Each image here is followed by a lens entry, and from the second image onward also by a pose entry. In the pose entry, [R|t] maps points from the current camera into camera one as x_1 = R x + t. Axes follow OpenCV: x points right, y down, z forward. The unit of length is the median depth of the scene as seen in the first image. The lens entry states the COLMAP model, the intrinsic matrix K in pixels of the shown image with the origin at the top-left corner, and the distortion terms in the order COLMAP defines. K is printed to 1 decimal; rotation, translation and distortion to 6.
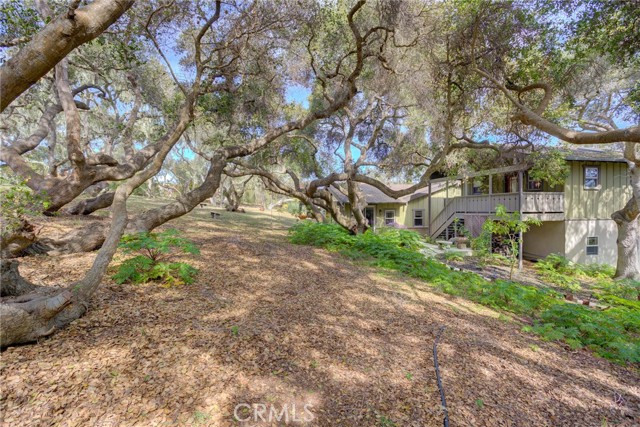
lens RADIAL K [[316.2, 0, 321.8], [0, 316.2, 210.4], [0, 0, 1]] dist [-0.017251, 0.006862]
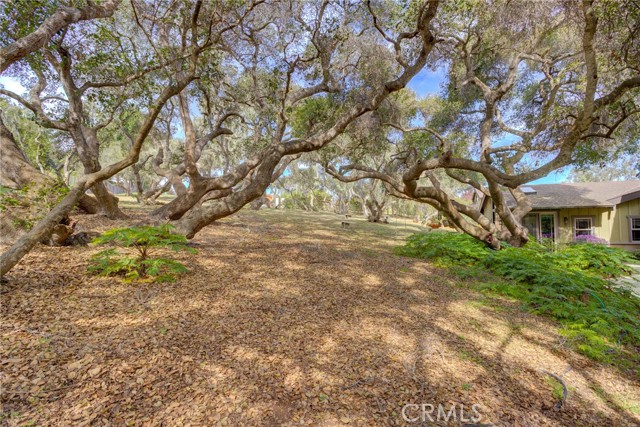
lens RADIAL K [[316.2, 0, 320.8], [0, 316.2, 210.0], [0, 0, 1]] dist [-0.017251, 0.006862]
pose [[0.847893, -0.030262, -0.529304, 0.128571], [0.004291, 0.998729, -0.050226, 0.020592], [0.530151, 0.040315, 0.846945, 0.136925]]
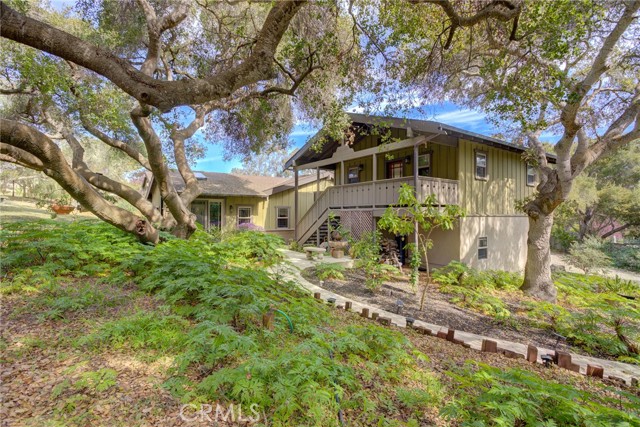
lens RADIAL K [[316.2, 0, 313.7], [0, 316.2, 216.5], [0, 0, 1]] dist [-0.017251, 0.006862]
pose [[0.930903, 0.004610, 0.365237, 0.137948], [-0.004797, 0.999988, -0.000396, 0.030633], [-0.365234, -0.001384, 0.930915, 0.370273]]
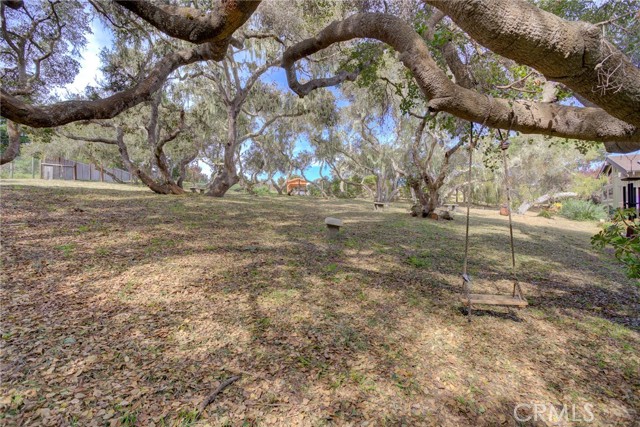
lens RADIAL K [[316.2, 0, 320.4], [0, 316.2, 212.8], [0, 0, 1]] dist [-0.017251, 0.006862]
pose [[0.721515, 0.000020, -0.692399, -0.083302], [-0.002730, 0.999992, -0.002817, -0.002071], [0.692393, 0.003923, 0.721510, 0.764804]]
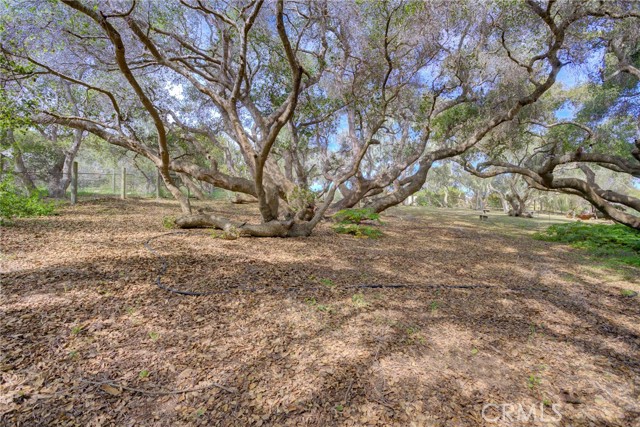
lens RADIAL K [[315.2, 0, 318.9], [0, 315.2, 210.6], [0, 0, 1]] dist [-0.006207, 0.003528]
pose [[0.574859, -0.037801, -0.817379, 0.217500], [-0.003154, 0.998823, -0.048410, 0.047467], [0.818247, 0.030407, 0.574063, -0.047213]]
